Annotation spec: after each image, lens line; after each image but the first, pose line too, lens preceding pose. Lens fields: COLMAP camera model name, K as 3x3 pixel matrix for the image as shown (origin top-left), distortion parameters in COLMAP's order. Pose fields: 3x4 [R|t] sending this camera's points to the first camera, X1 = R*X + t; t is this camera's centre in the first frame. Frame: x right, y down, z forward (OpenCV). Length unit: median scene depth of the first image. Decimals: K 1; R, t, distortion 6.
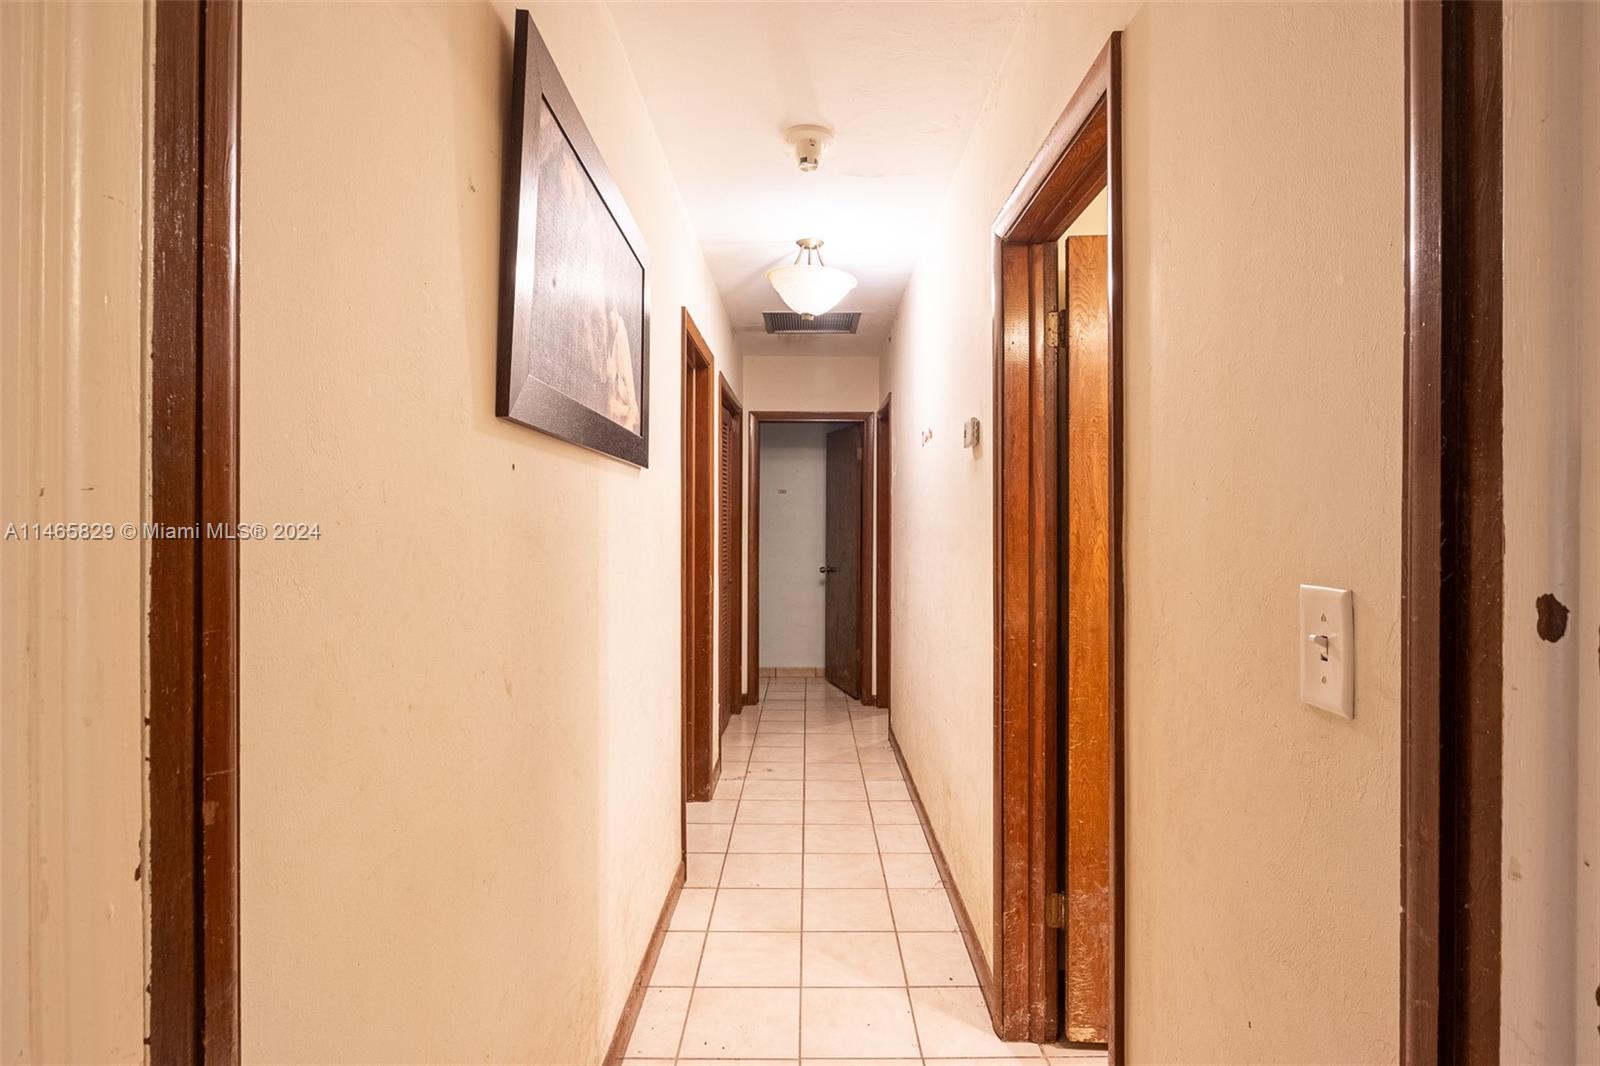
lens RADIAL K [[820.1, 0, 801.0], [0, 820.1, 530.5], [0, 0, 1]] dist [-0.011073, 0.003201]
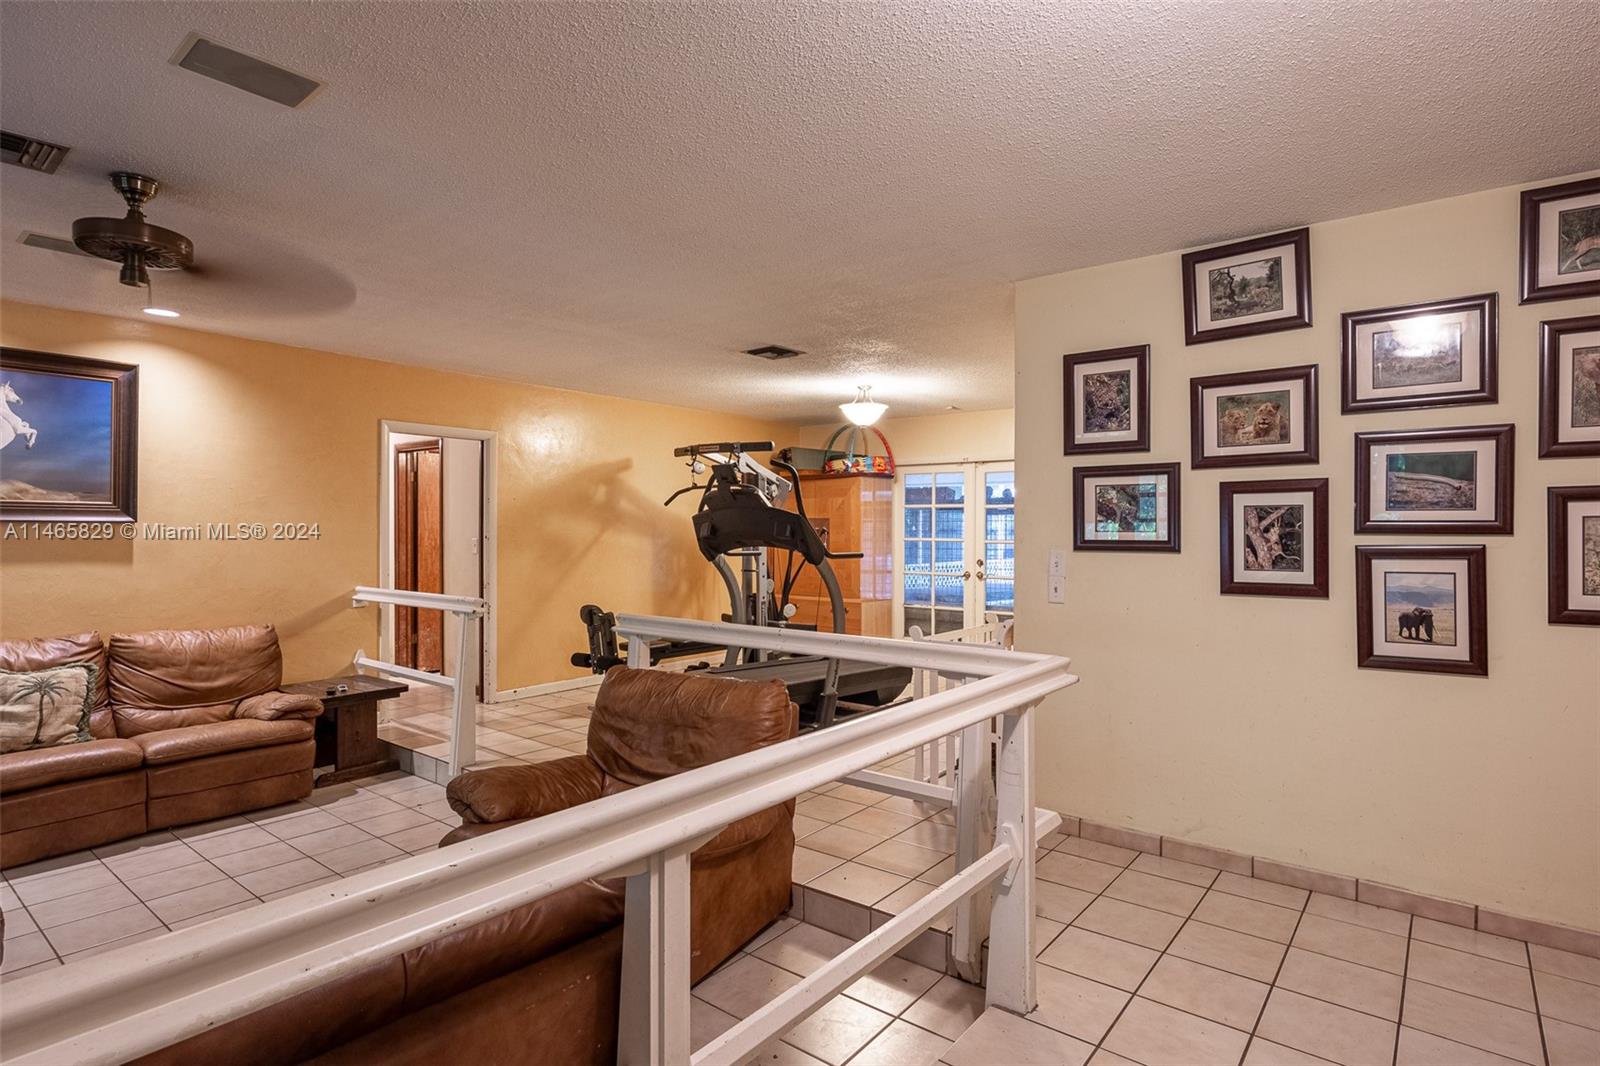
lens RADIAL K [[820.1, 0, 801.6], [0, 820.1, 531.3], [0, 0, 1]] dist [-0.011073, 0.003201]
pose [[0.620208, 0.000487, 0.784437, -1.453529], [-0.000306, 1.000000, -0.000379, -0.007627], [-0.784437, -0.000005, 0.620208, -2.569488]]
